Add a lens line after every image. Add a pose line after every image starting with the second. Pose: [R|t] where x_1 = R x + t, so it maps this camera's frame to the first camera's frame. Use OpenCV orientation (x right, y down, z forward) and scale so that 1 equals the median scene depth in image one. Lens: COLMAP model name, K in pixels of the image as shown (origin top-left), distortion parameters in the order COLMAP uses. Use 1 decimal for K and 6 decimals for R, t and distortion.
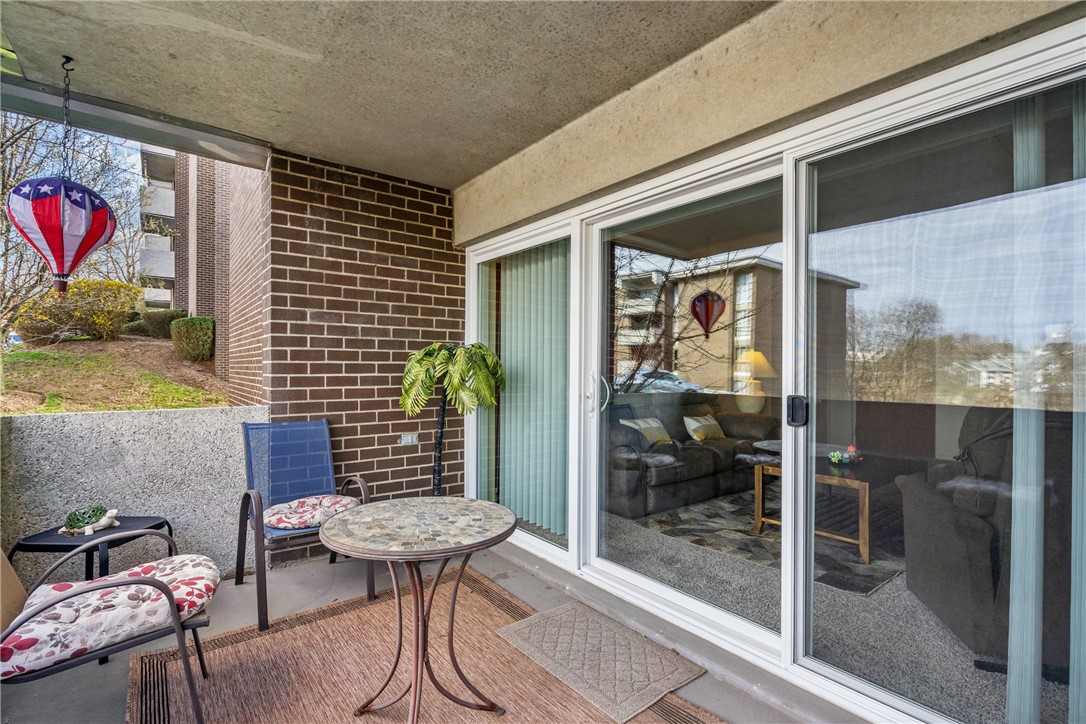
lens RADIAL K [[491.8, 0, 541.9], [0, 491.8, 367.6], [0, 0, 1]] dist [-0.006094, 0.001714]
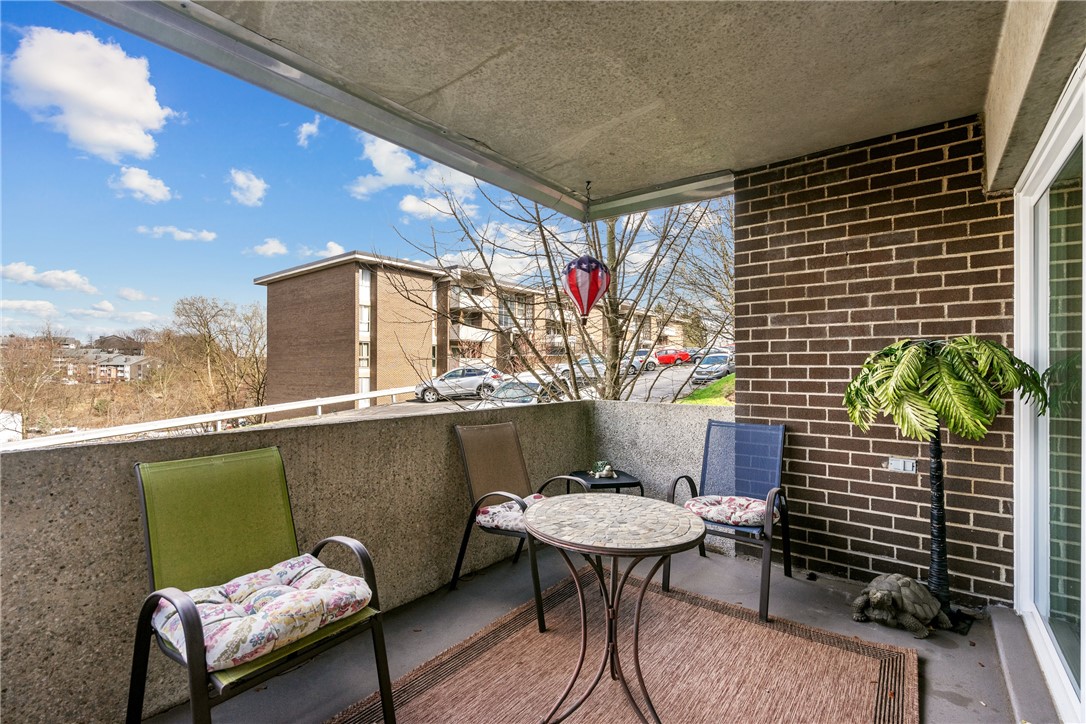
lens RADIAL K [[491.8, 0, 552.6], [0, 491.8, 365.5], [0, 0, 1]] dist [-0.006094, 0.001714]
pose [[0.259844, -0.008384, -0.965614, 0.376079], [-0.002320, 0.999954, -0.009306, -0.003142], [0.965648, 0.004659, 0.259812, 0.300781]]
